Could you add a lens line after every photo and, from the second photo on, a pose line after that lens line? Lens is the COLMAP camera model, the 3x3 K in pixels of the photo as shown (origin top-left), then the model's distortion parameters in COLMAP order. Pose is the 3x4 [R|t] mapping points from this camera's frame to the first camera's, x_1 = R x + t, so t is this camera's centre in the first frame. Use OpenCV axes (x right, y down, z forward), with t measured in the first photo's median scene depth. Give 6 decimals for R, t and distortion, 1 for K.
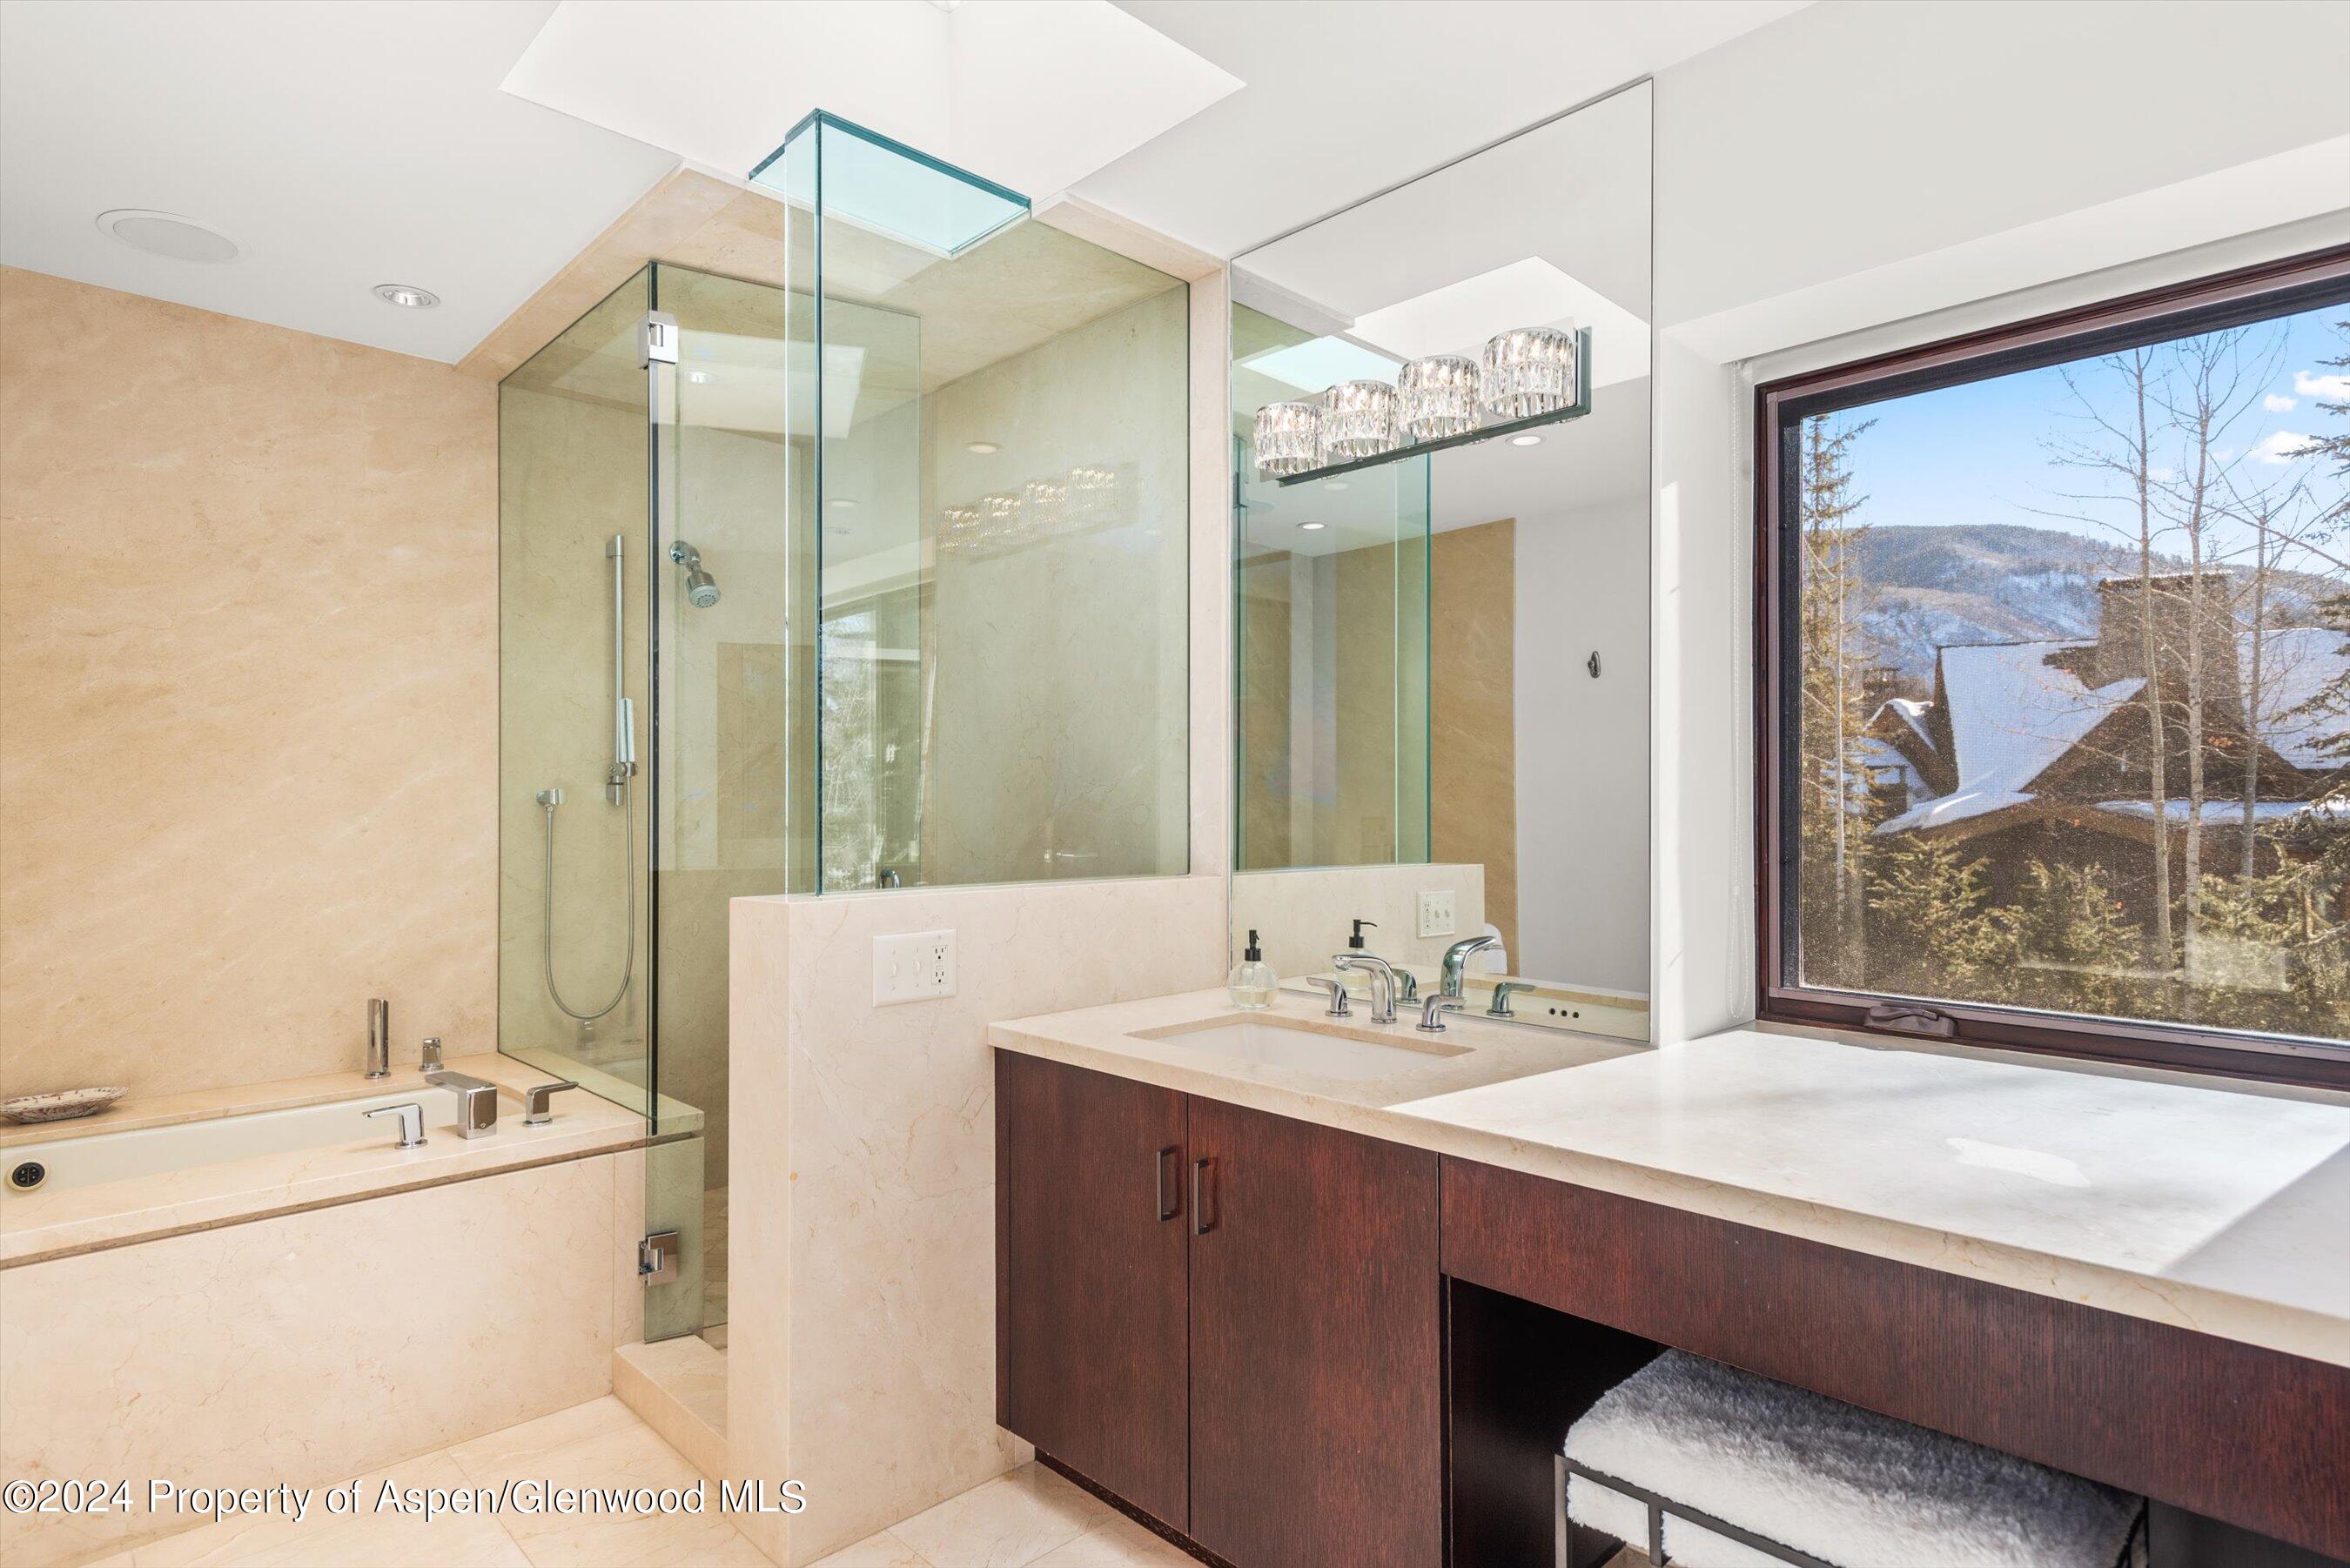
lens RADIAL K [[1237.3, 0, 1175.0], [0, 1237.3, 784.0], [0, 0, 1]] dist [-0.001134, -0.000181]
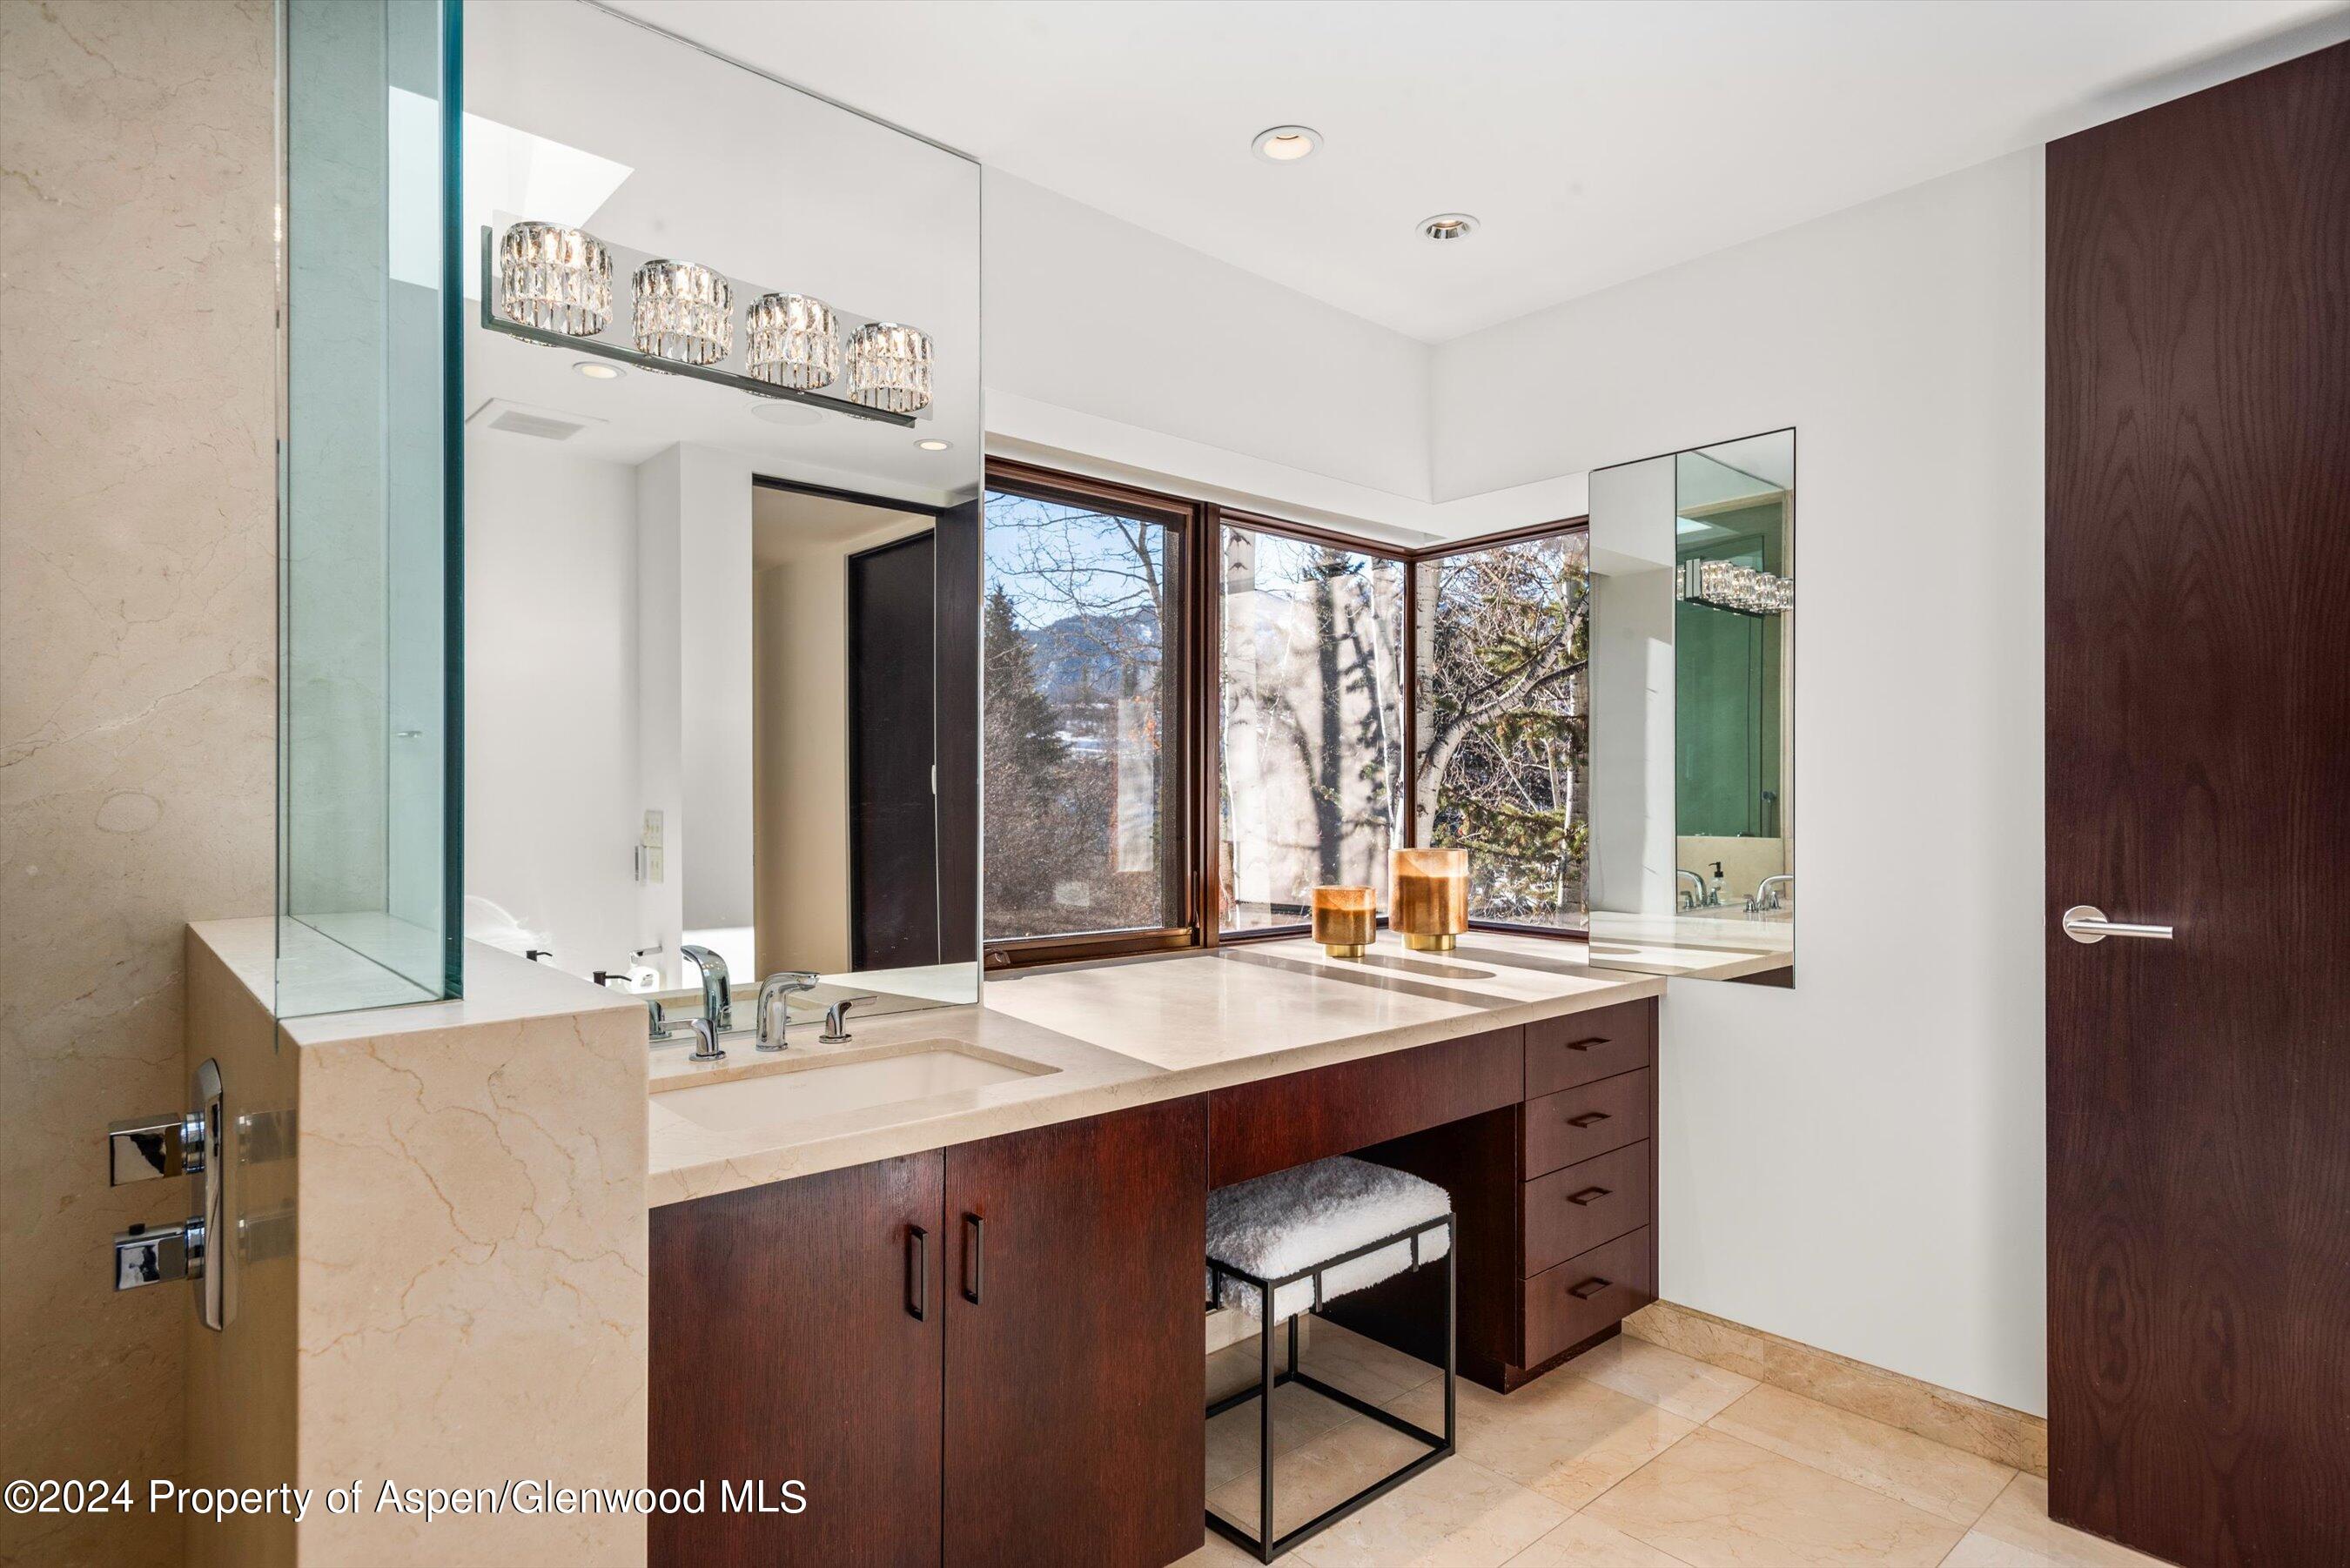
lens RADIAL K [[1237.3, 0, 1175.0], [0, 1237.3, 784.0], [0, 0, 1]] dist [-0.001134, -0.000181]
pose [[0.042743, 0.011368, 0.999021, -1.101751], [-0.015119, 0.999828, -0.010730, 0.022133], [-0.998972, -0.014646, 0.042907, 1.120812]]
